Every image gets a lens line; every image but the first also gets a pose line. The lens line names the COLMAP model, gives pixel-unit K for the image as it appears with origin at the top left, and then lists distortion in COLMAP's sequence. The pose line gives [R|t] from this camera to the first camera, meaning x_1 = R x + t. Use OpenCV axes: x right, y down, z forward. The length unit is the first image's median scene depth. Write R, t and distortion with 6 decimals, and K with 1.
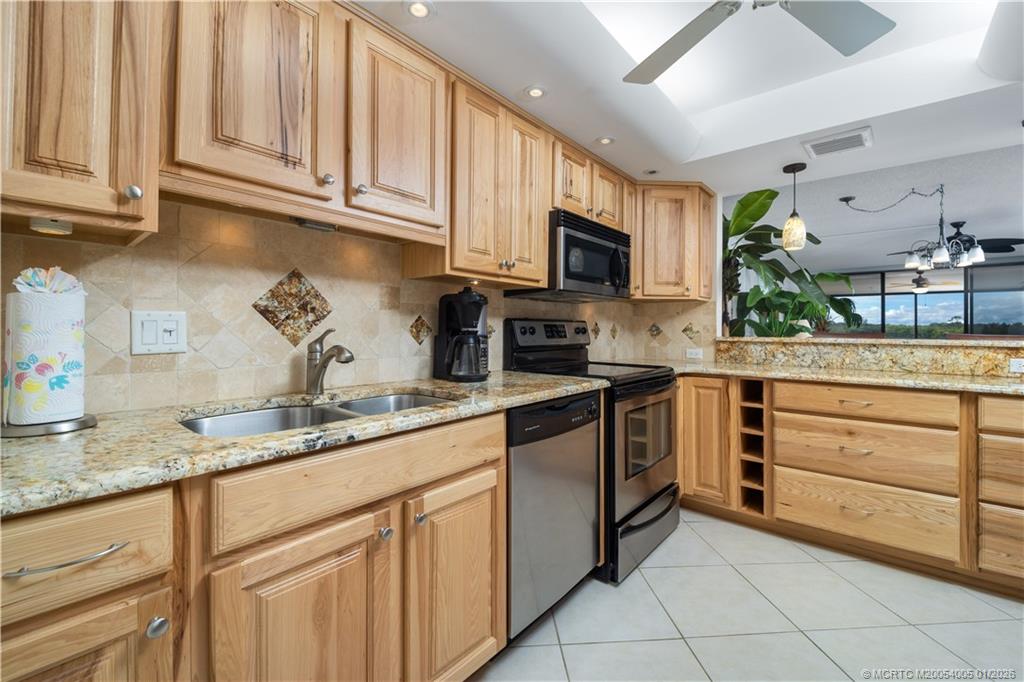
lens RADIAL K [[416.7, 0, 525.7], [0, 416.7, 324.8], [0, 0, 1]] dist [0.014322, -0.001283]
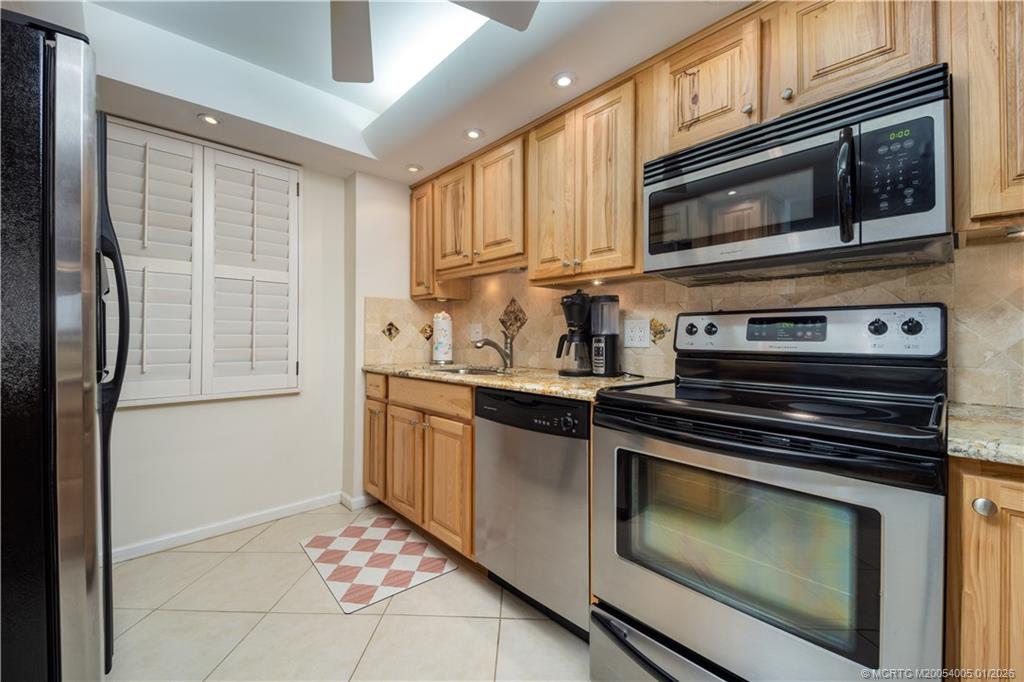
lens RADIAL K [[416.7, 0, 506.5], [0, 416.7, 336.2], [0, 0, 1]] dist [0.014322, -0.001283]
pose [[-0.136080, -0.008291, -0.990663, 0.808636], [0.008182, 0.999921, -0.009492, 0.033010], [0.990664, -0.009397, -0.136002, 0.808823]]
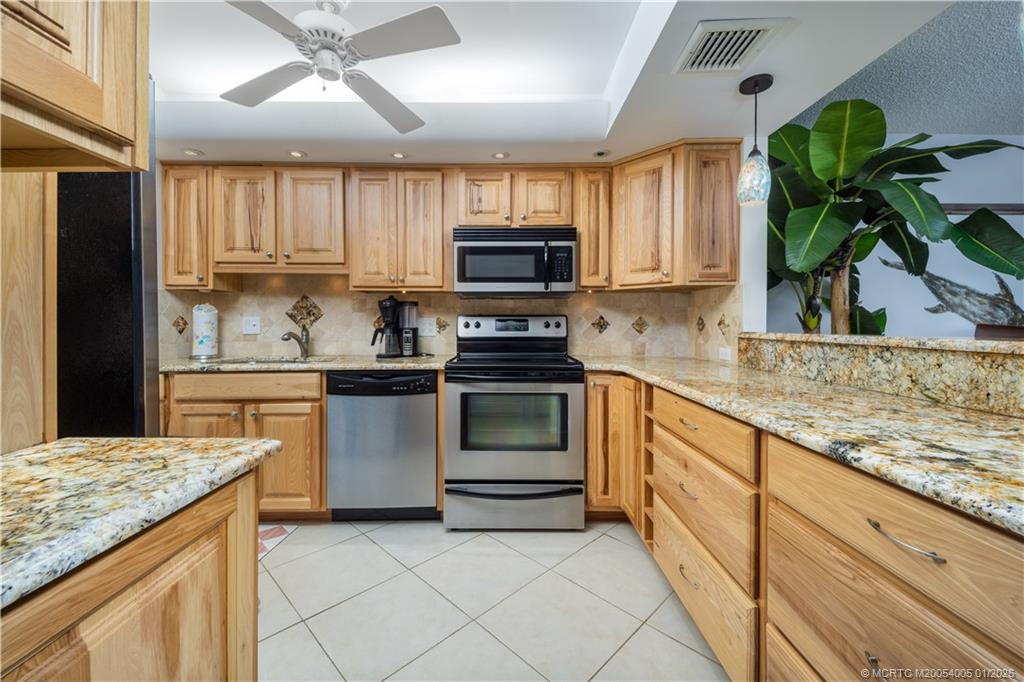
lens RADIAL K [[416.7, 0, 528.8], [0, 416.7, 323.5], [0, 0, 1]] dist [0.014322, -0.001283]
pose [[0.656769, -0.006112, -0.754067, 1.113585], [0.012378, 0.999920, 0.002676, 0.009902], [0.753990, -0.011091, 0.656792, 0.327055]]
